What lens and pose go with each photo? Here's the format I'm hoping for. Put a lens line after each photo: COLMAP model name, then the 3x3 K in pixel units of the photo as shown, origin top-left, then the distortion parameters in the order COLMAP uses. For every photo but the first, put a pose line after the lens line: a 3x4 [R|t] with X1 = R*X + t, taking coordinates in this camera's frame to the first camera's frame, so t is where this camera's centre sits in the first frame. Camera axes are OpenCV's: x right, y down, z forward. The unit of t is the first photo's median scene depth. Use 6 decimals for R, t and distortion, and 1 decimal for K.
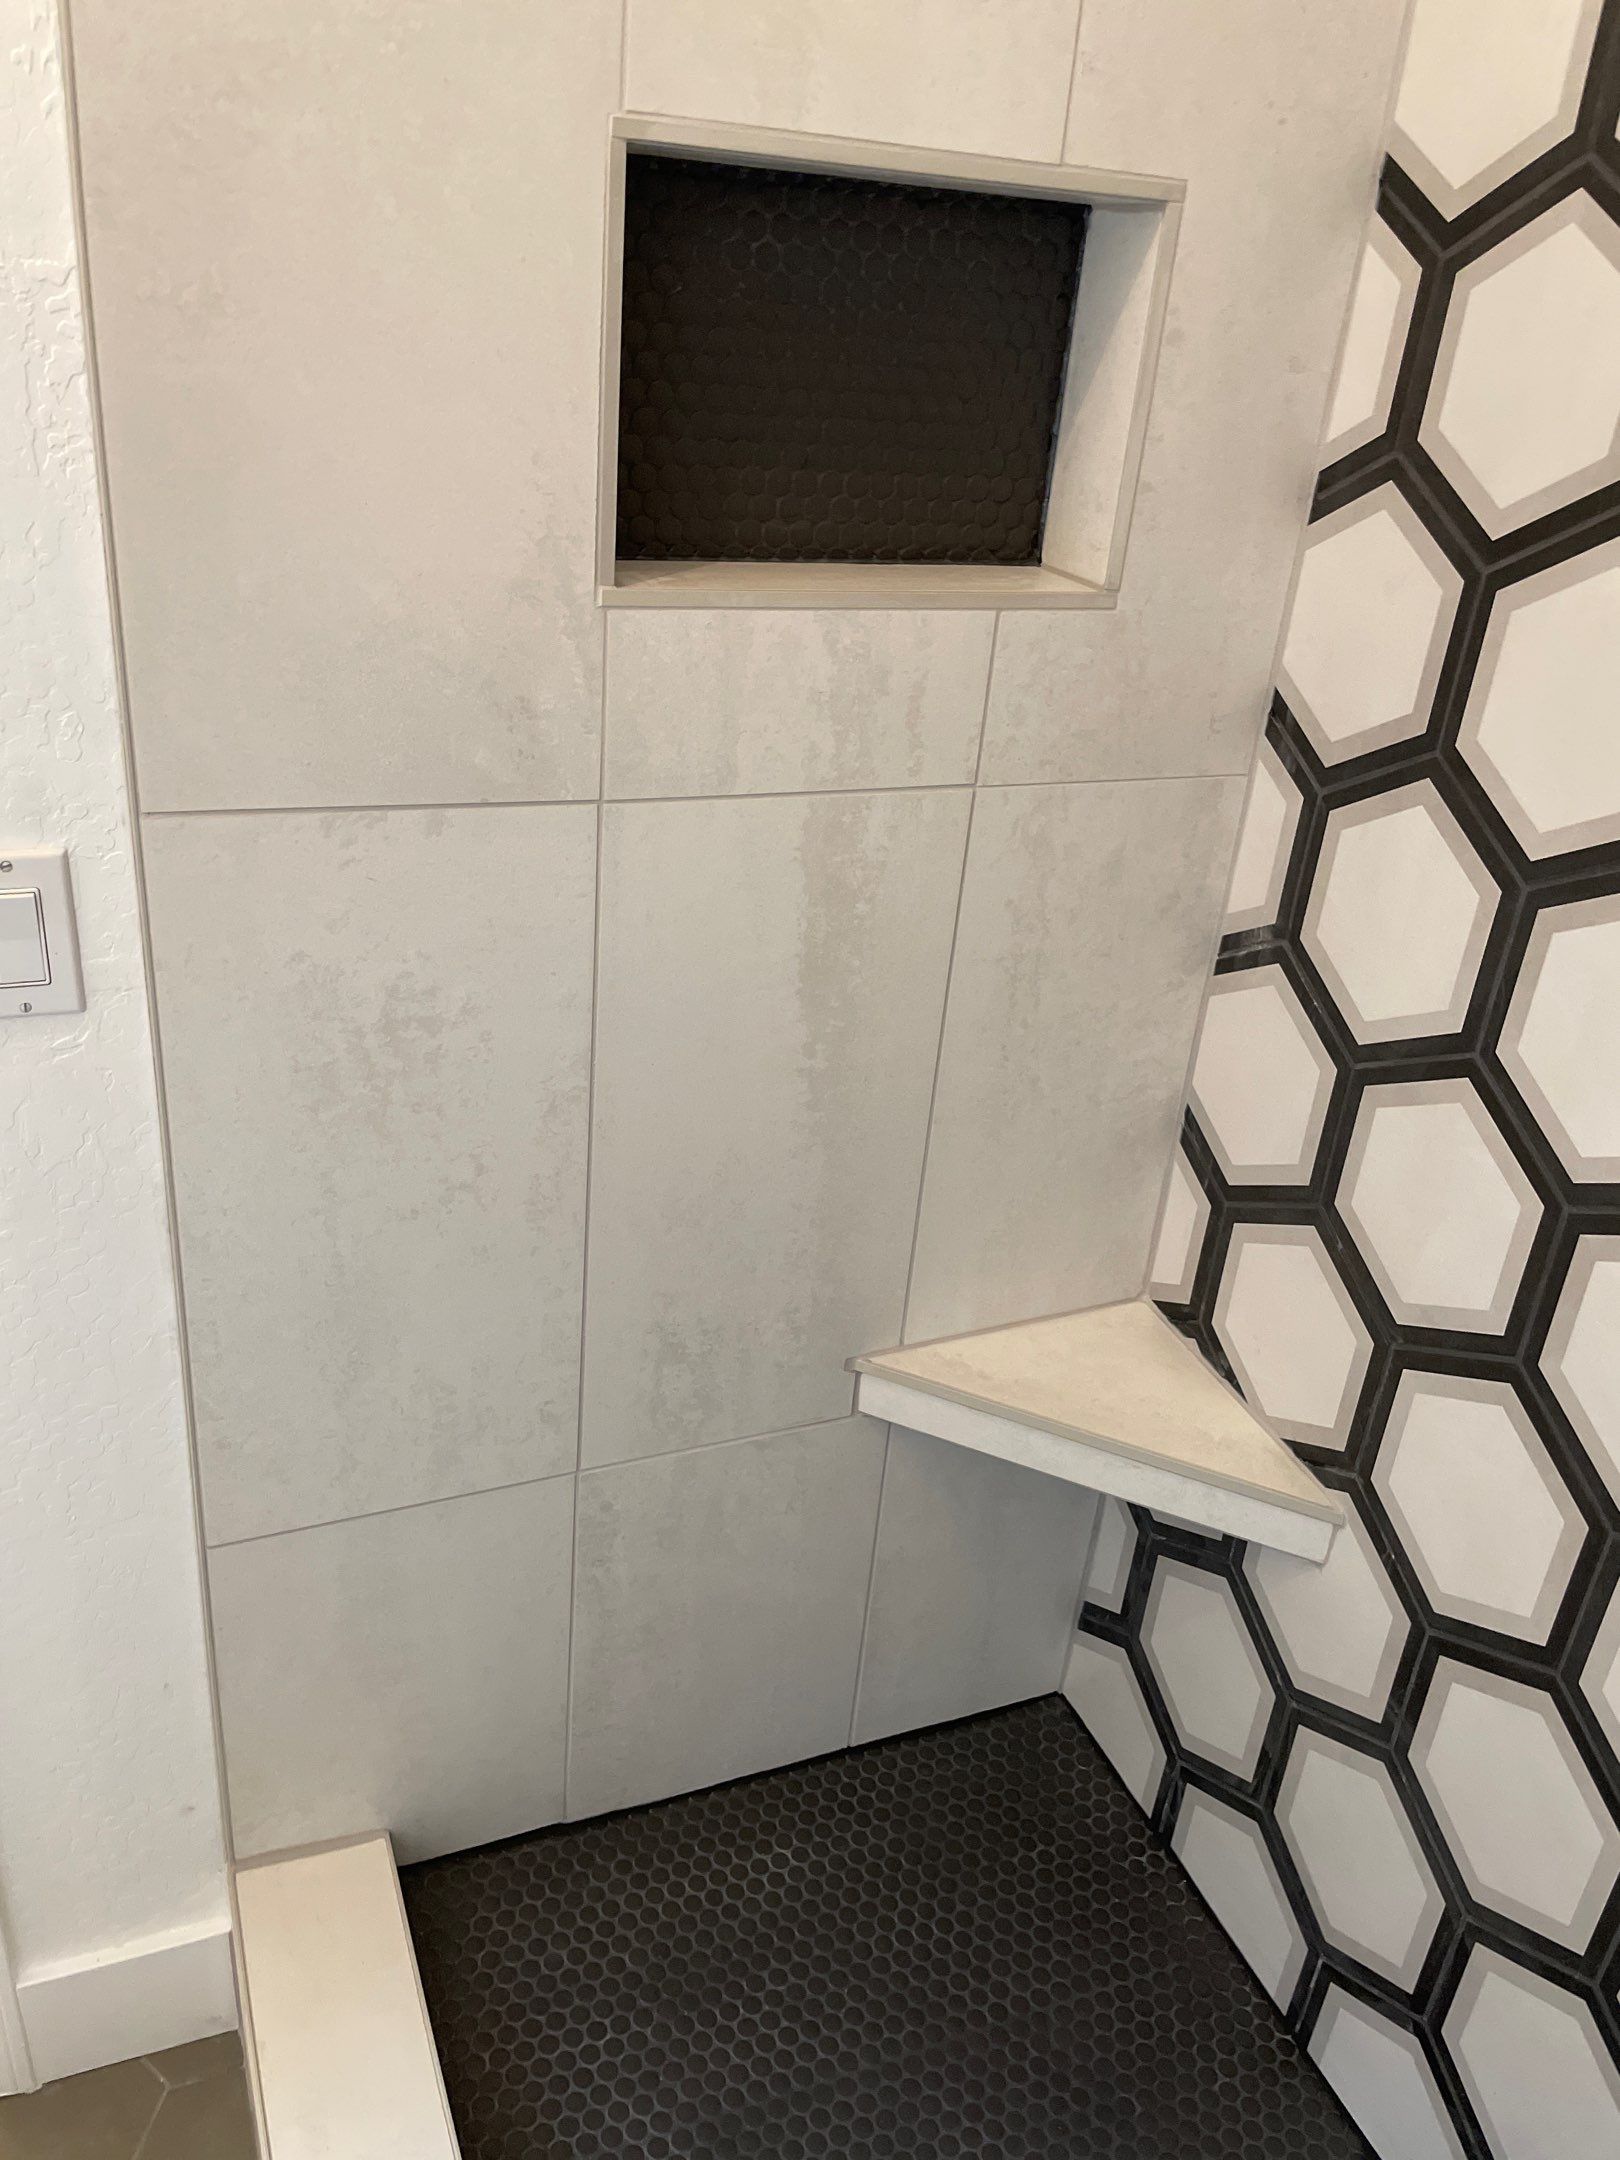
lens RADIAL K [[1635.9, 0, 828.8], [0, 1635.9, 1055.9], [0, 0, 1]] dist [0.084214, -0.119848]
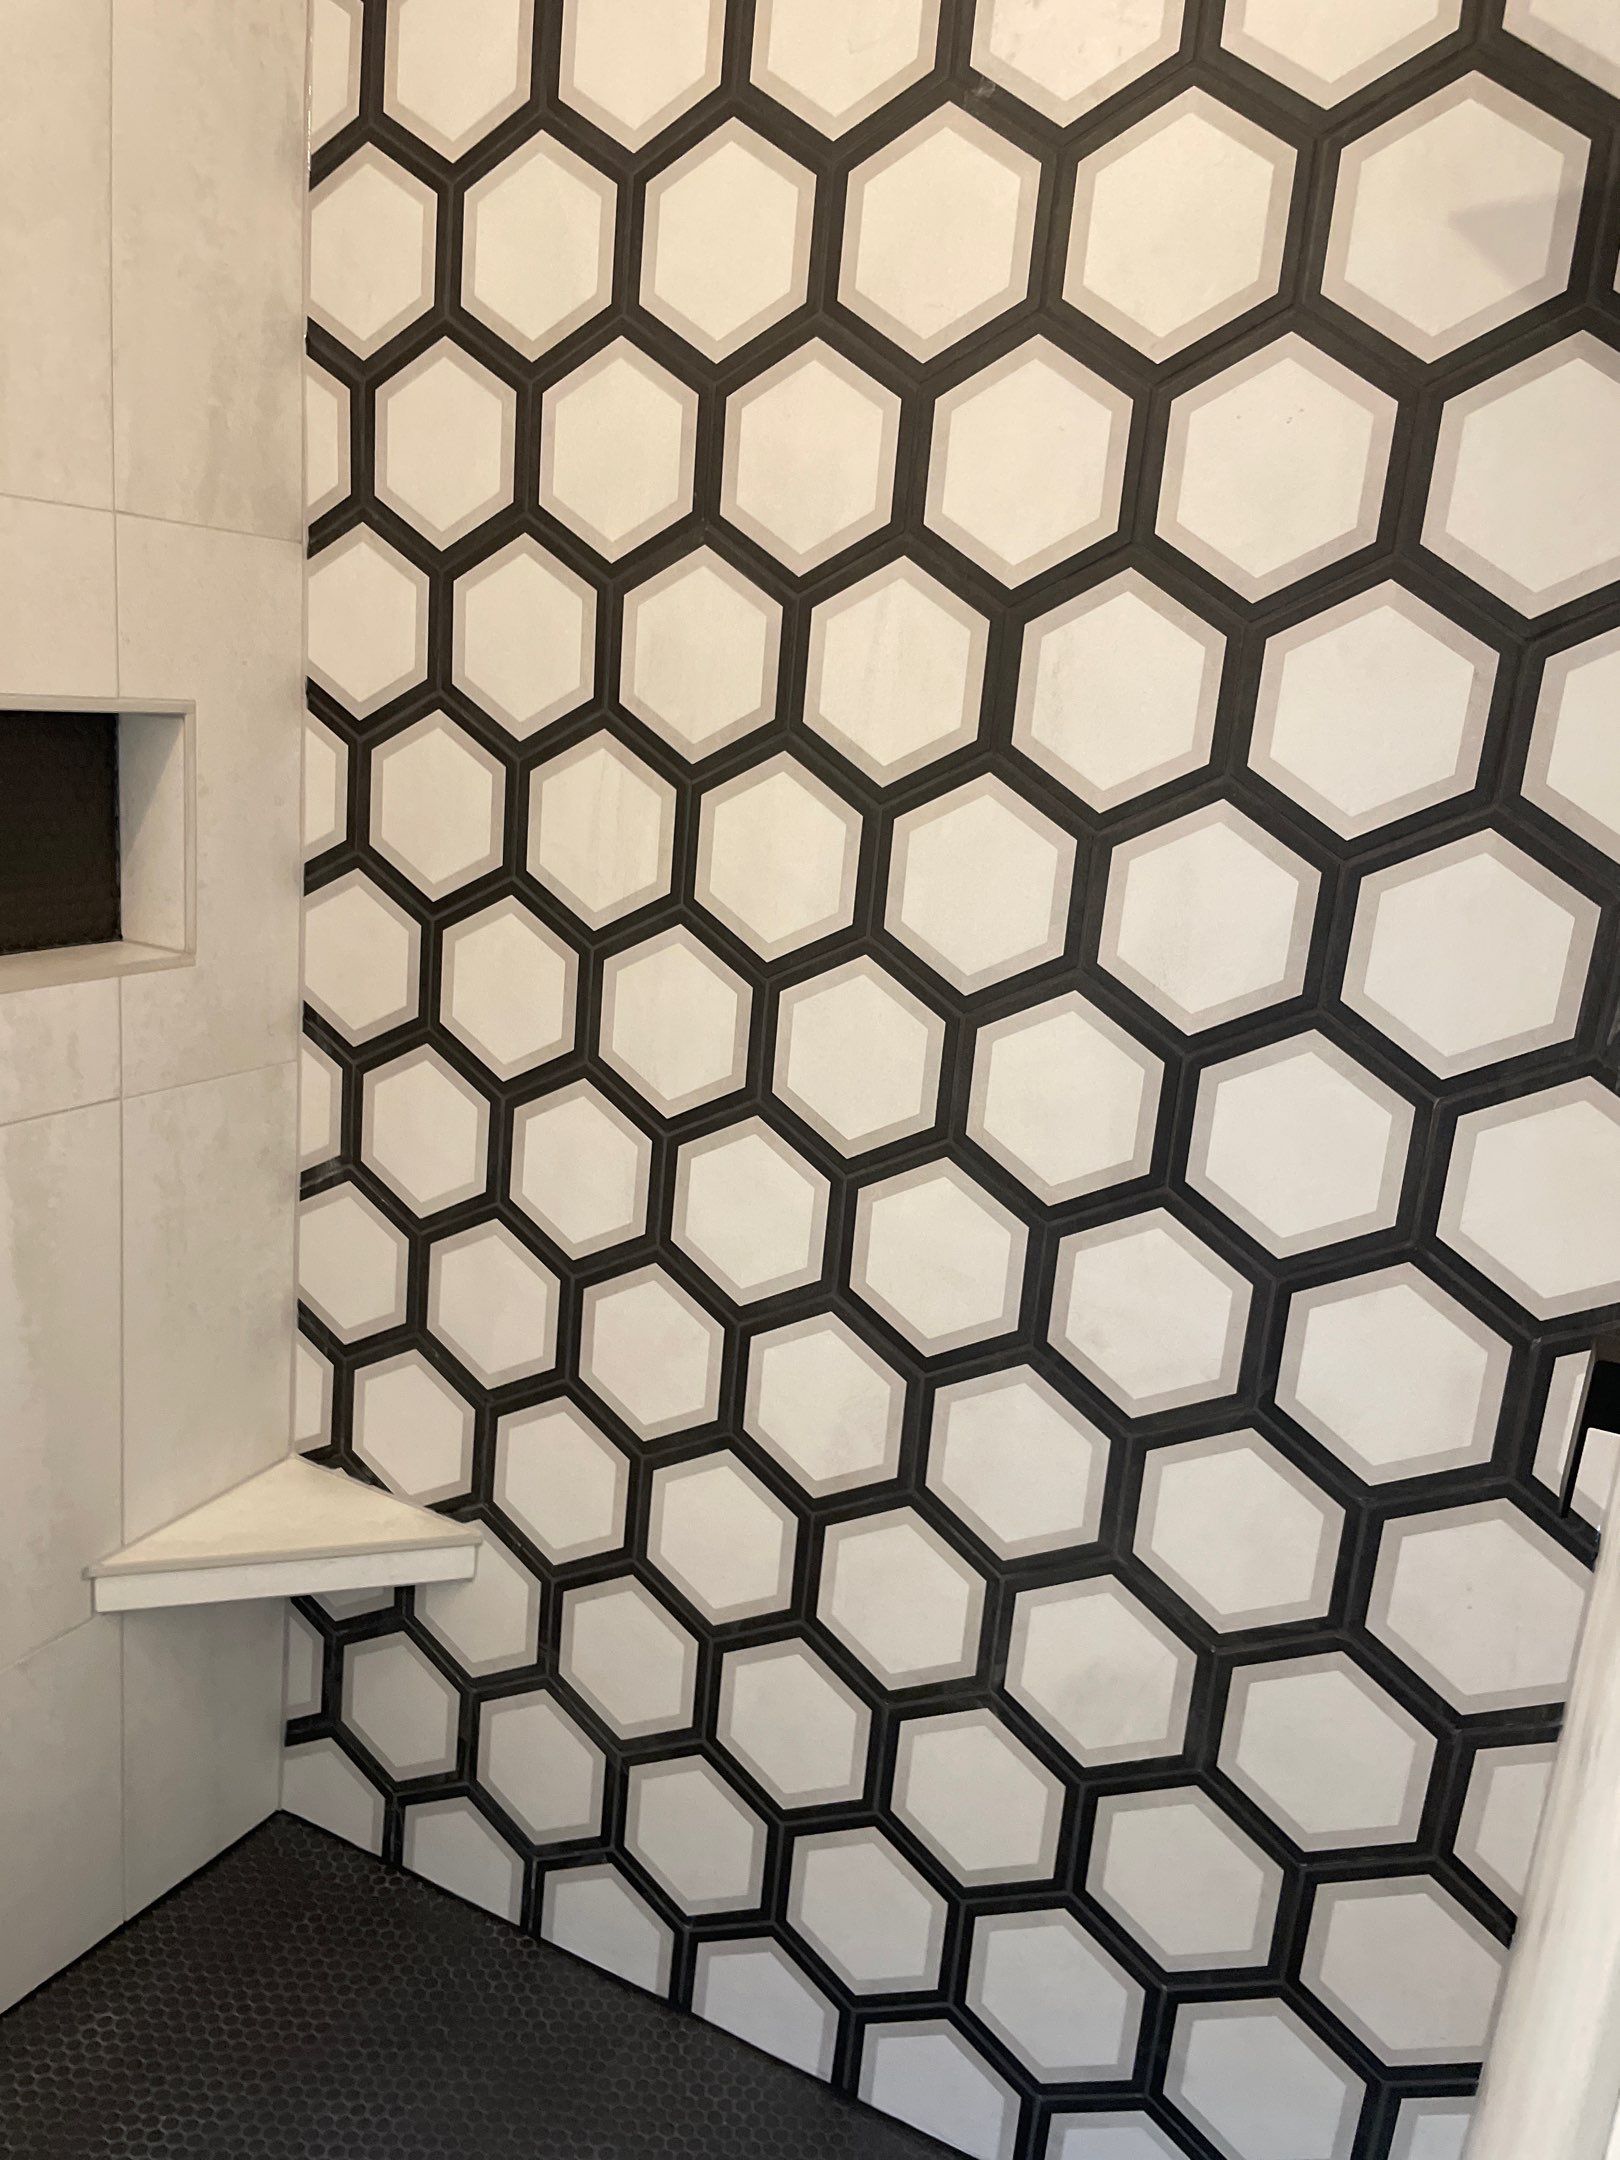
lens RADIAL K [[1635.9, 0, 807.9], [0, 1635.9, 1077.0], [0, 0, 1]] dist [0.084214, -0.119848]
pose [[0.767735, -0.169846, 0.617847, -0.300018], [0.259146, 0.964157, -0.056967, 0.043413], [-0.586026, 0.203849, 0.784232, -0.401567]]
